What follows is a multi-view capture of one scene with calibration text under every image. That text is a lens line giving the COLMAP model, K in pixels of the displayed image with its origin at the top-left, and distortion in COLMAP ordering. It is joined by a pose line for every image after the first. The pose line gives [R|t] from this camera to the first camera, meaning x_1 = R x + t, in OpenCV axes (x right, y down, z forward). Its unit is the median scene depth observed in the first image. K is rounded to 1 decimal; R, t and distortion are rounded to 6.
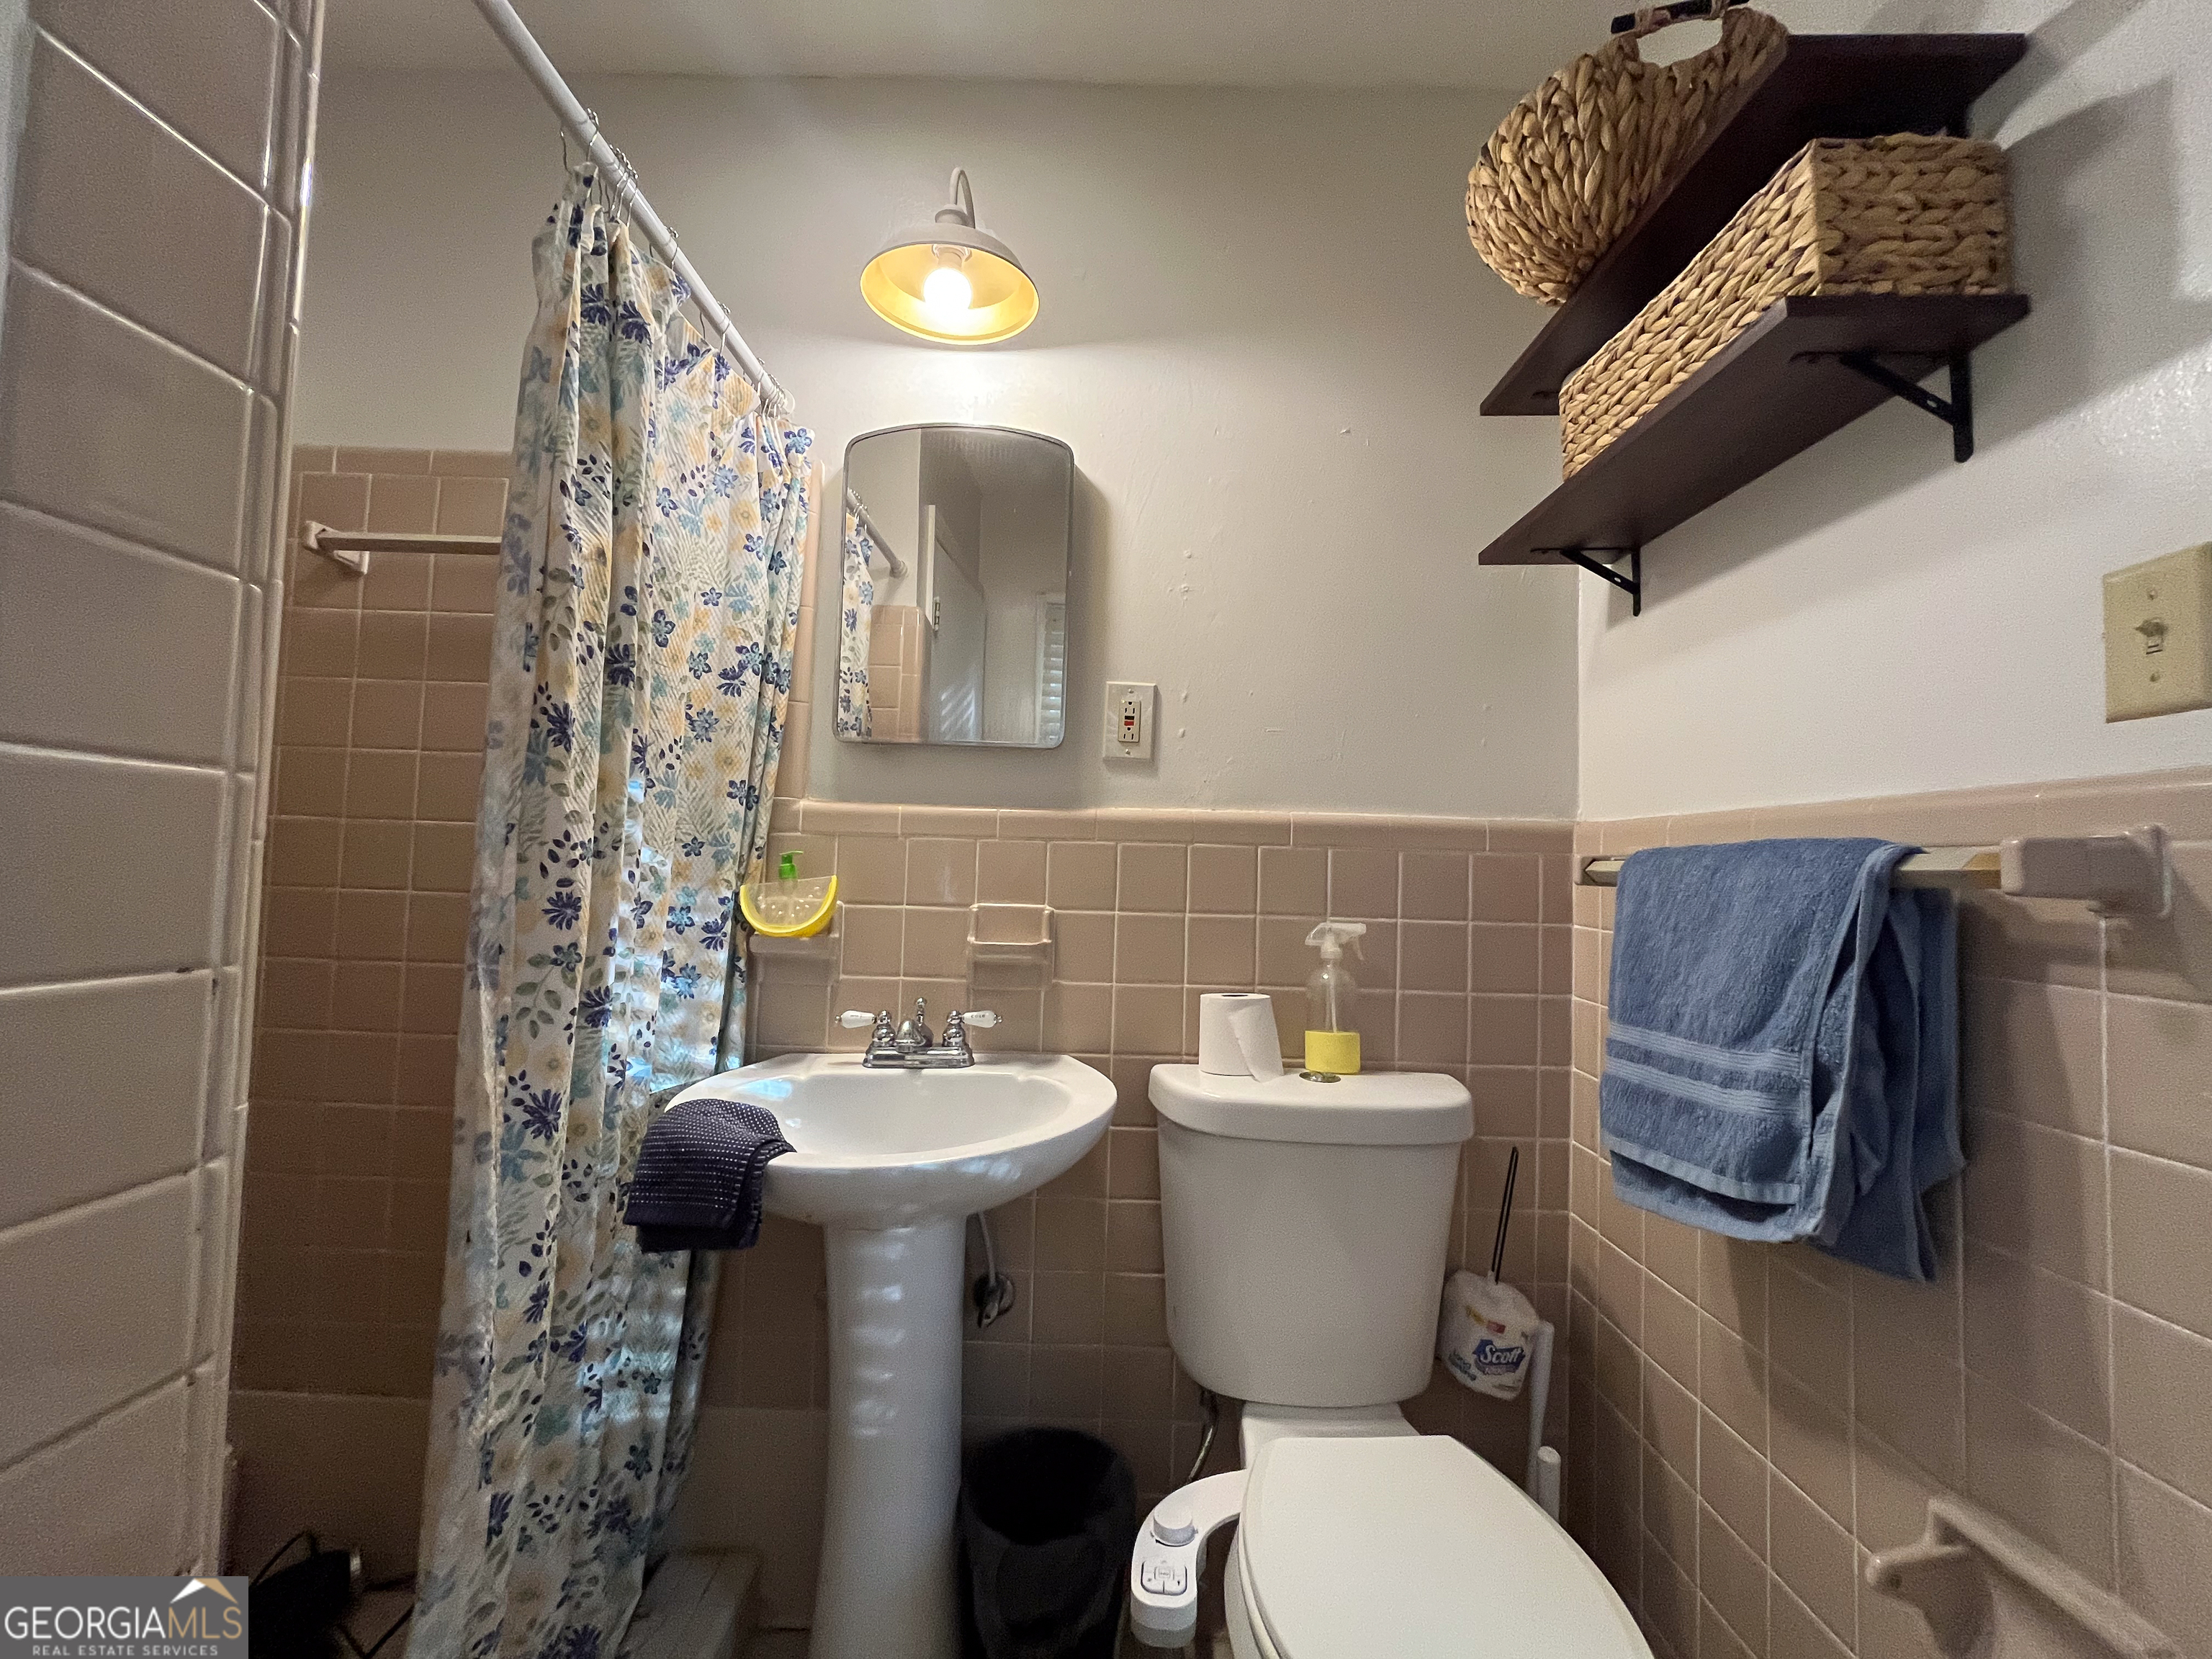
lens RADIAL K [[886.7, 0, 1102.7], [0, 886.7, 827.9], [0, 0, 1]] dist [-0.001313, -0.001388]
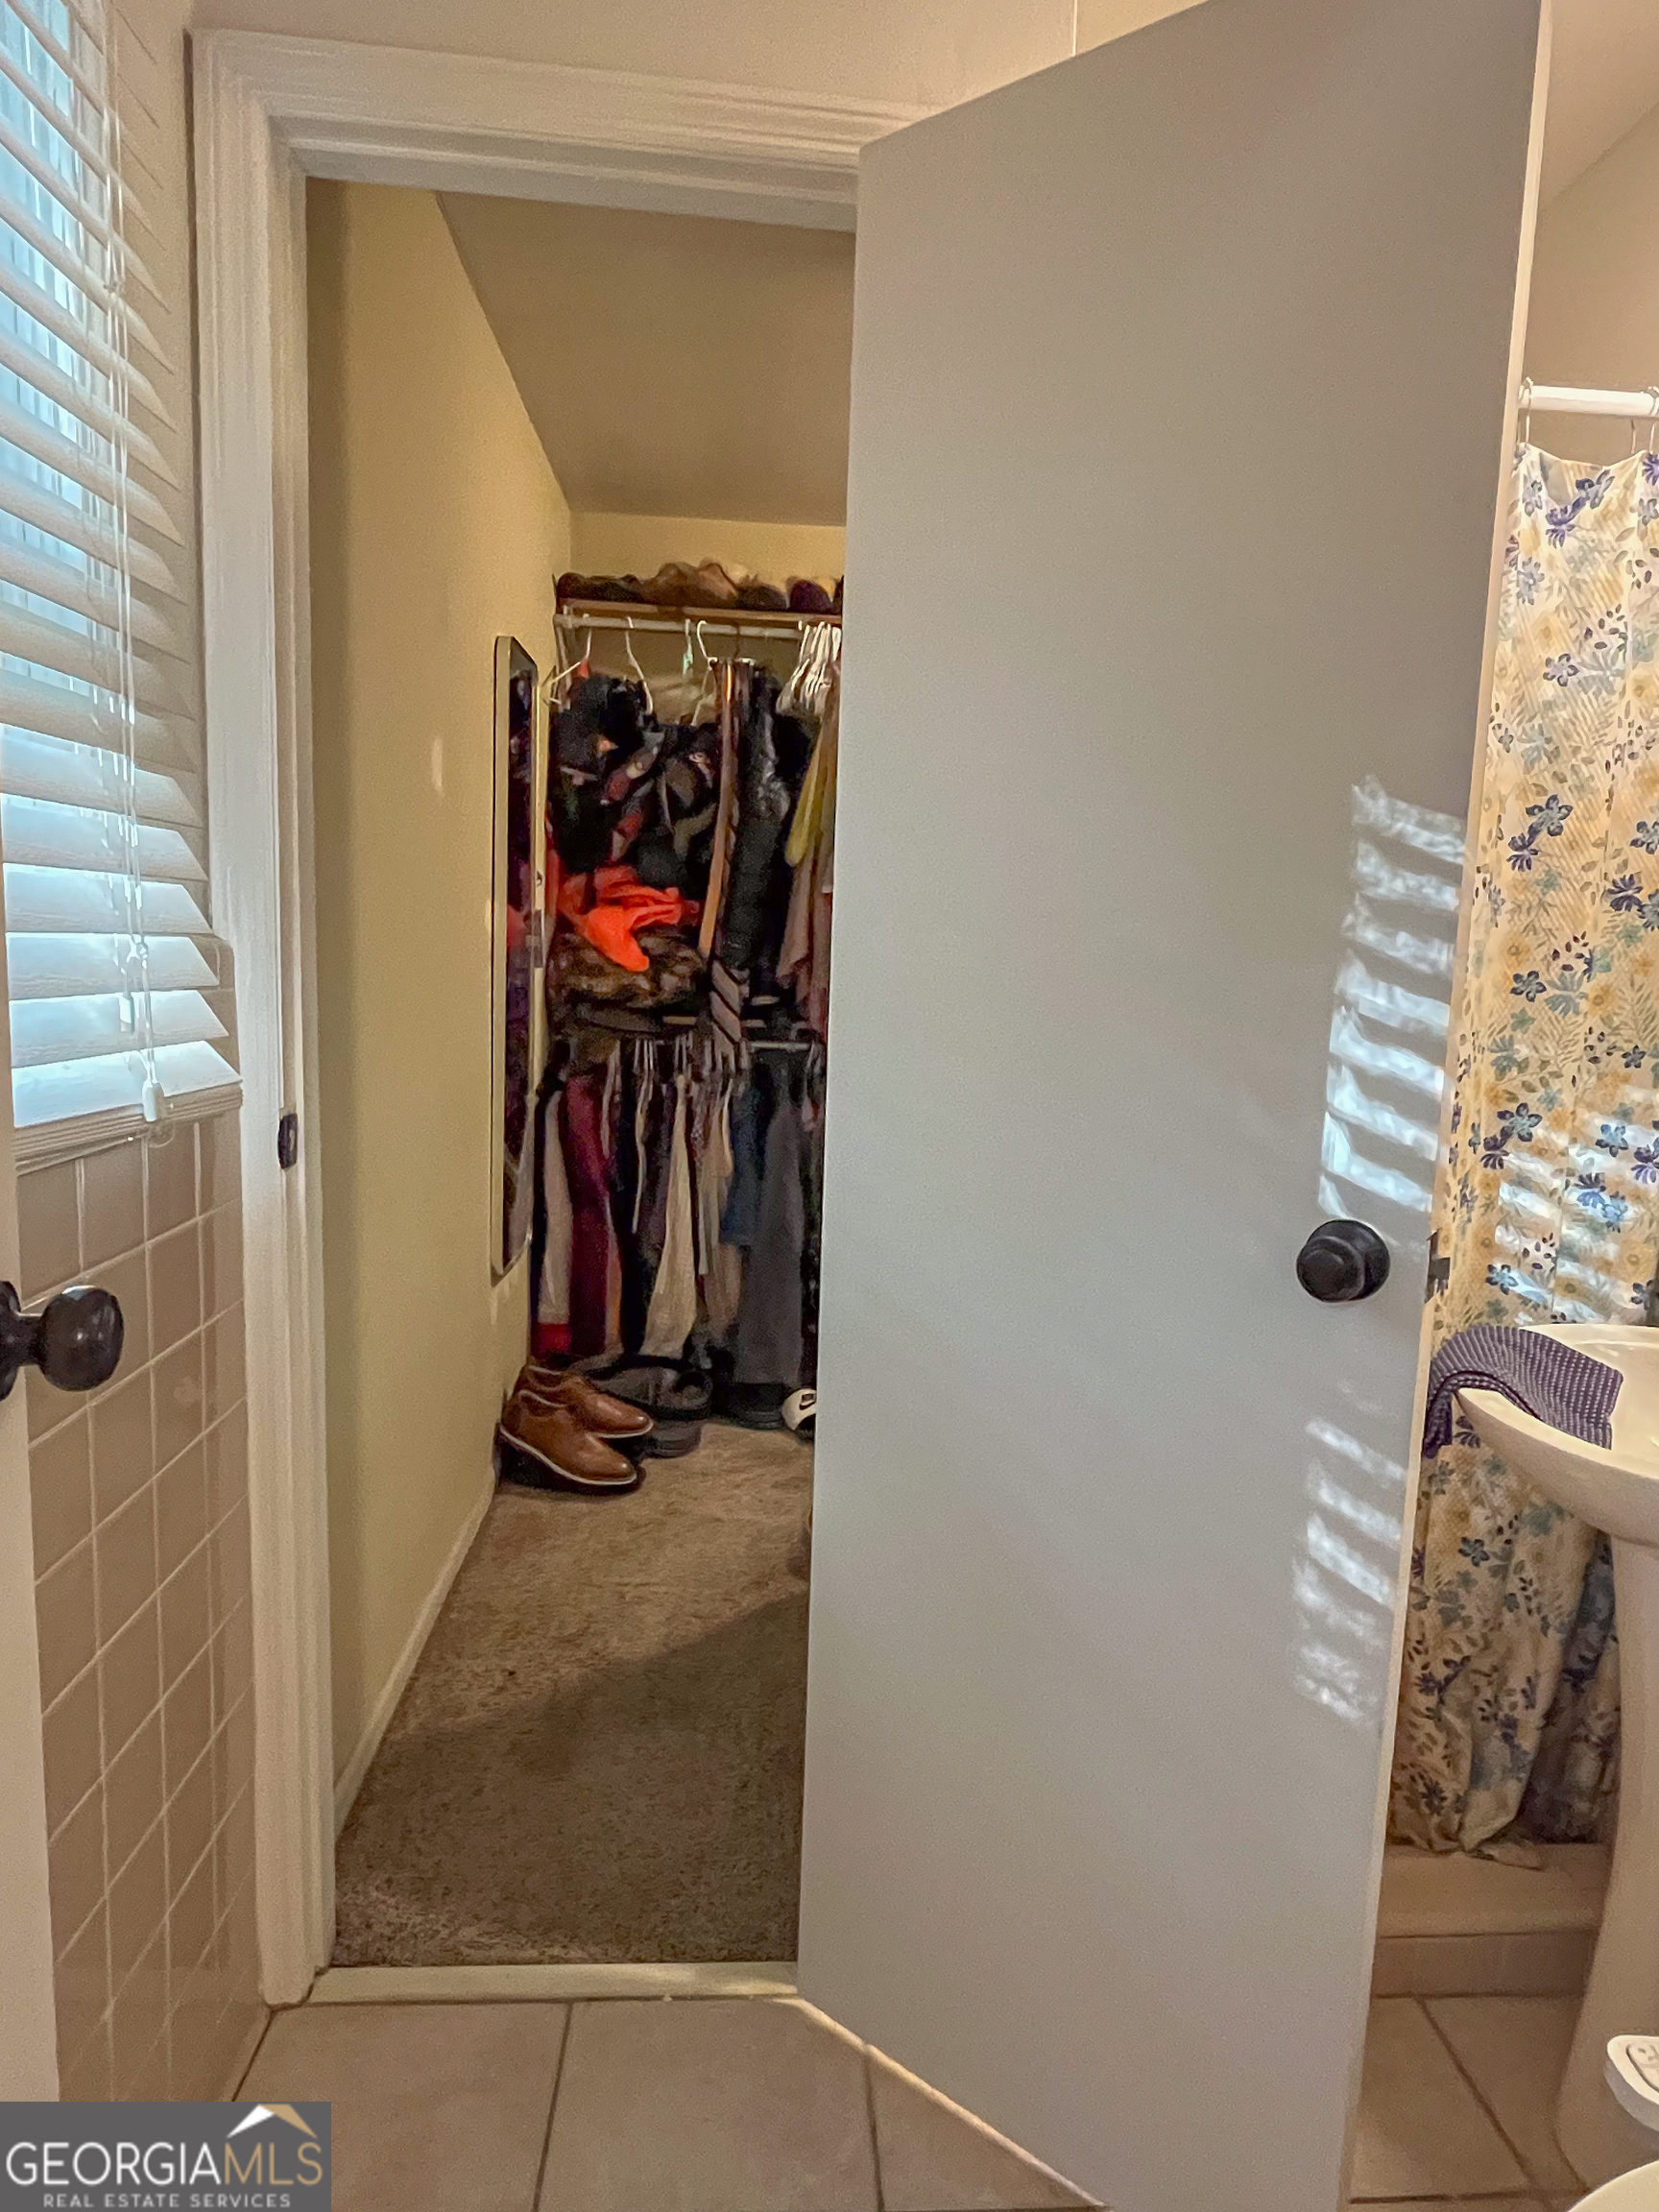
lens RADIAL K [[1299.0, 0, 831.6], [0, 1299.0, 1105.1], [0, 0, 1]] dist [-0.002793, -0.000184]
pose [[0.059688, 0.100659, -0.993129, 0.778259], [0.011276, 0.994771, 0.101503, -0.071939], [0.998153, -0.017257, 0.058241, 0.178367]]
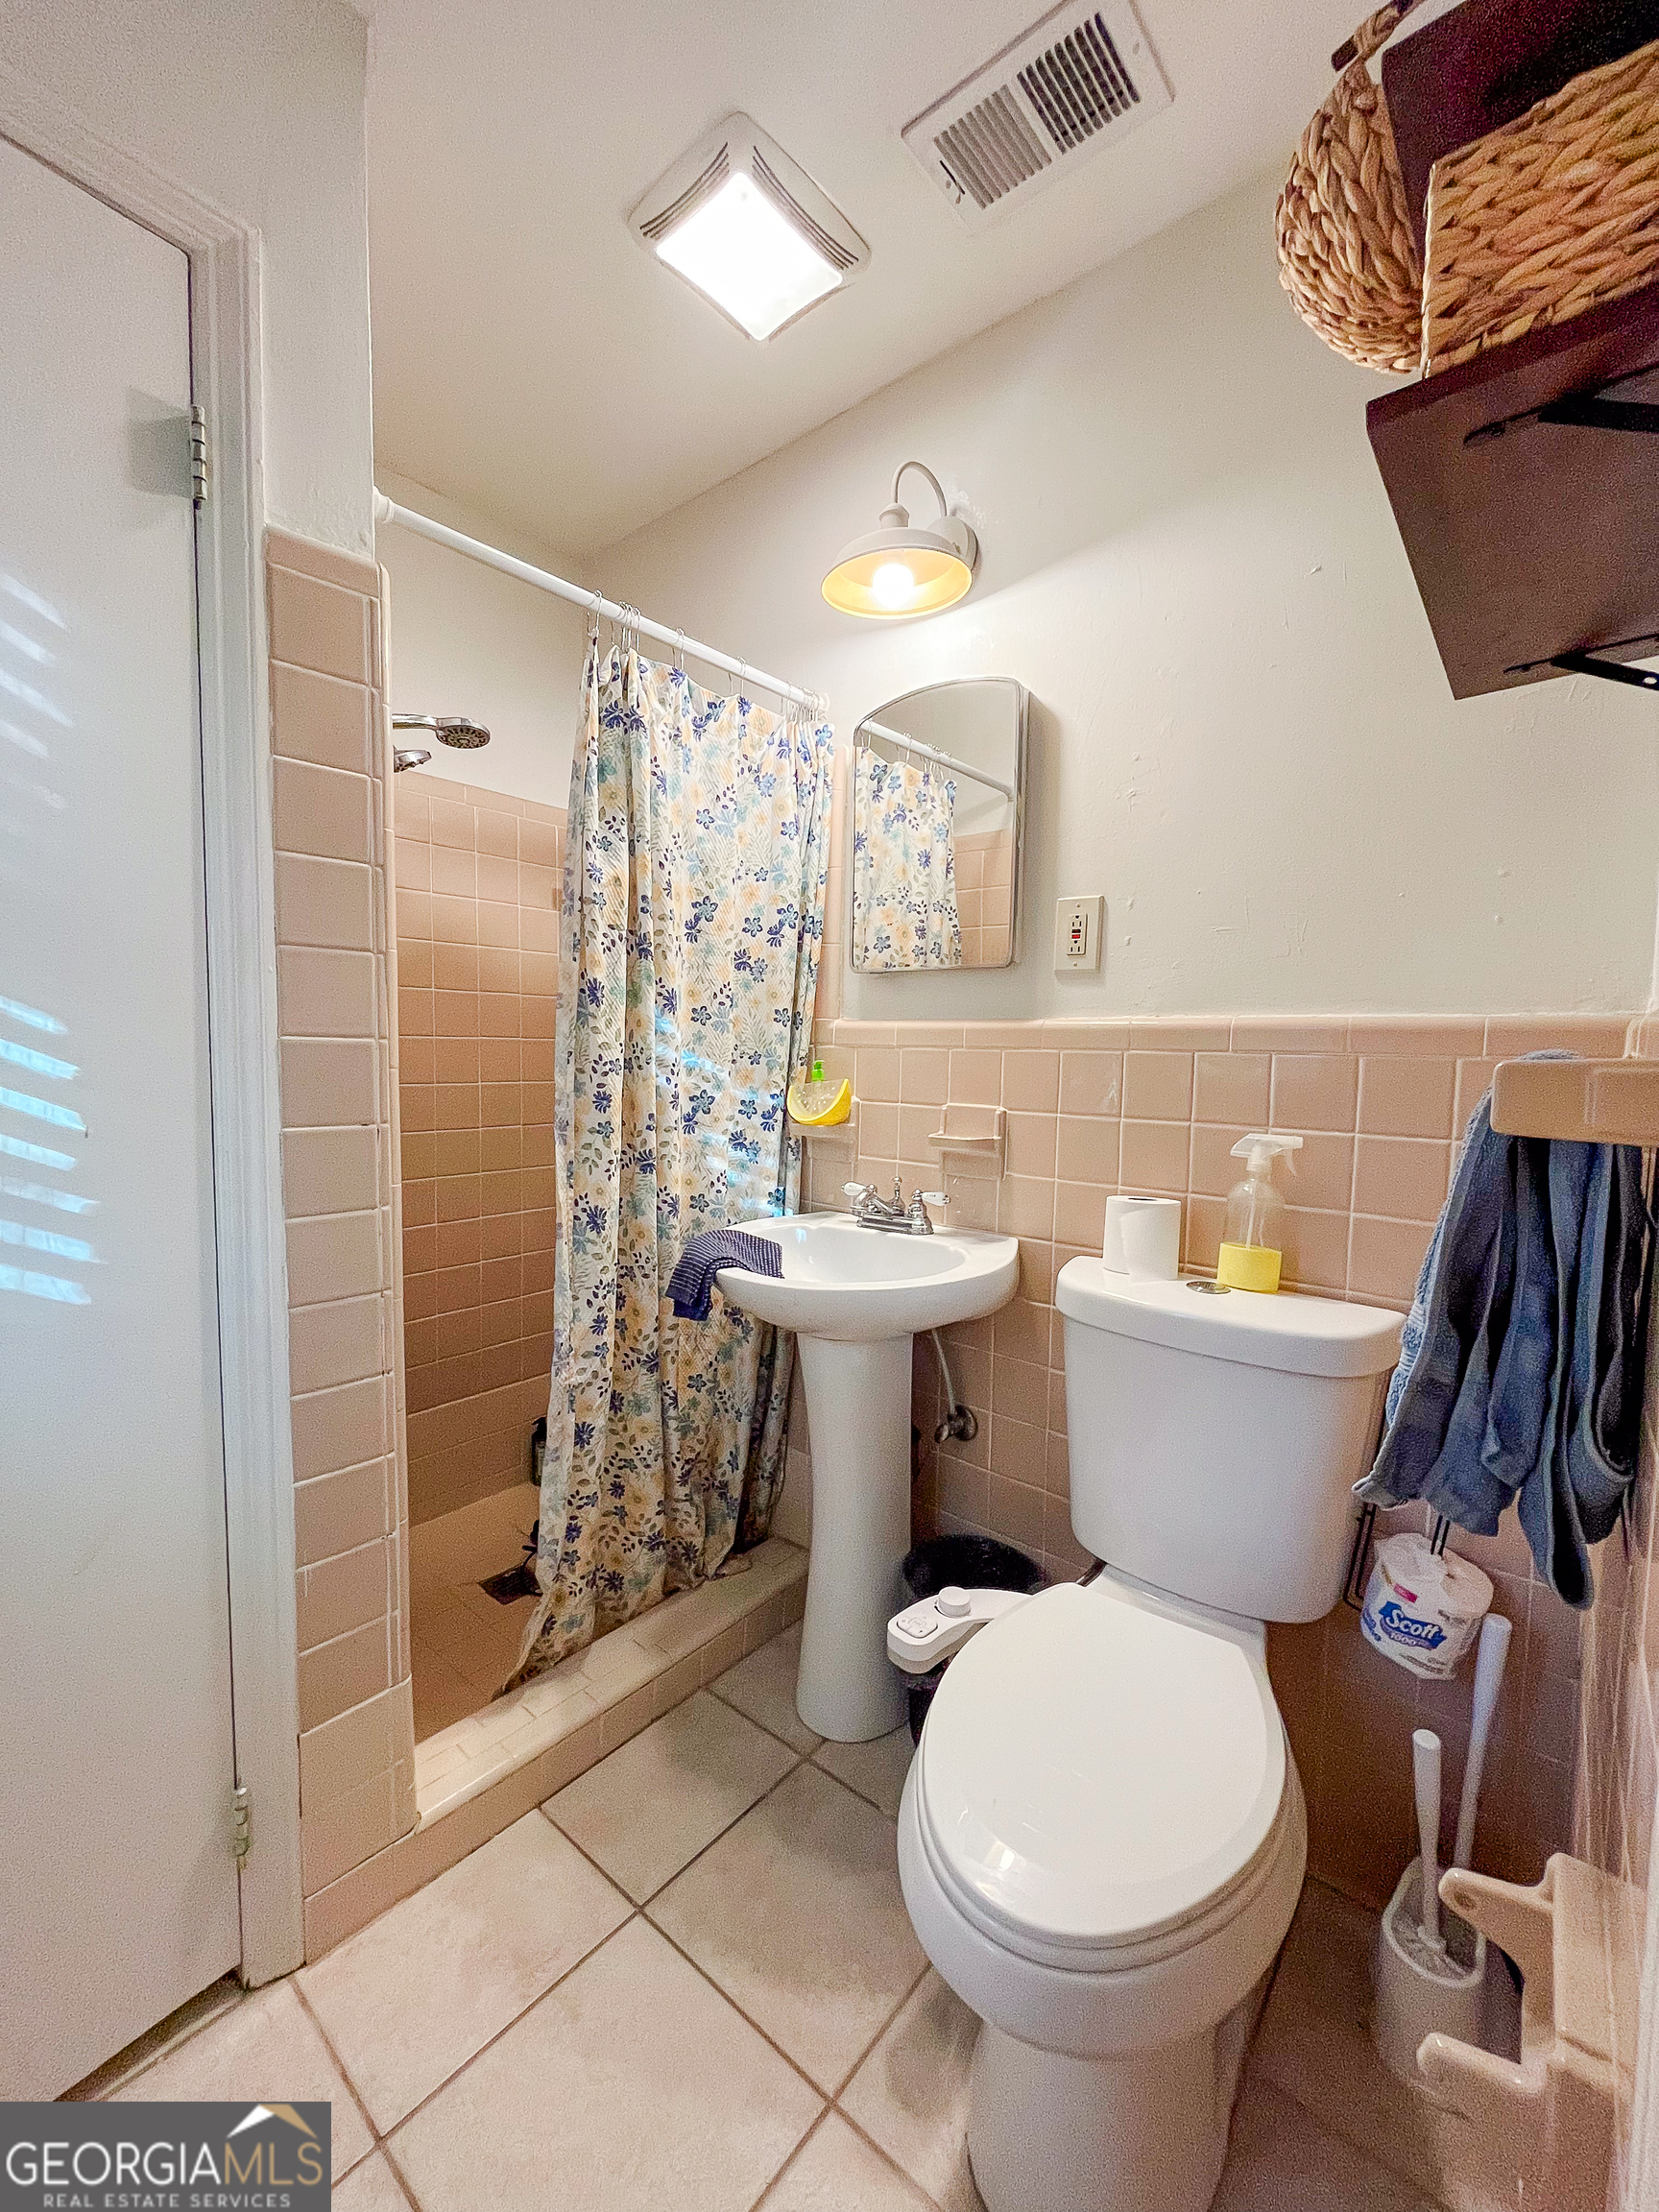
lens RADIAL K [[886.7, 0, 831.9], [0, 886.7, 1105.5], [0, 0, 1]] dist [-0.001313, -0.001388]
pose [[0.768701, 0.028575, -0.638969, 0.576652], [0.033429, 0.995841, 0.084750, -0.020203], [0.638734, -0.086507, 0.764549, -0.006897]]
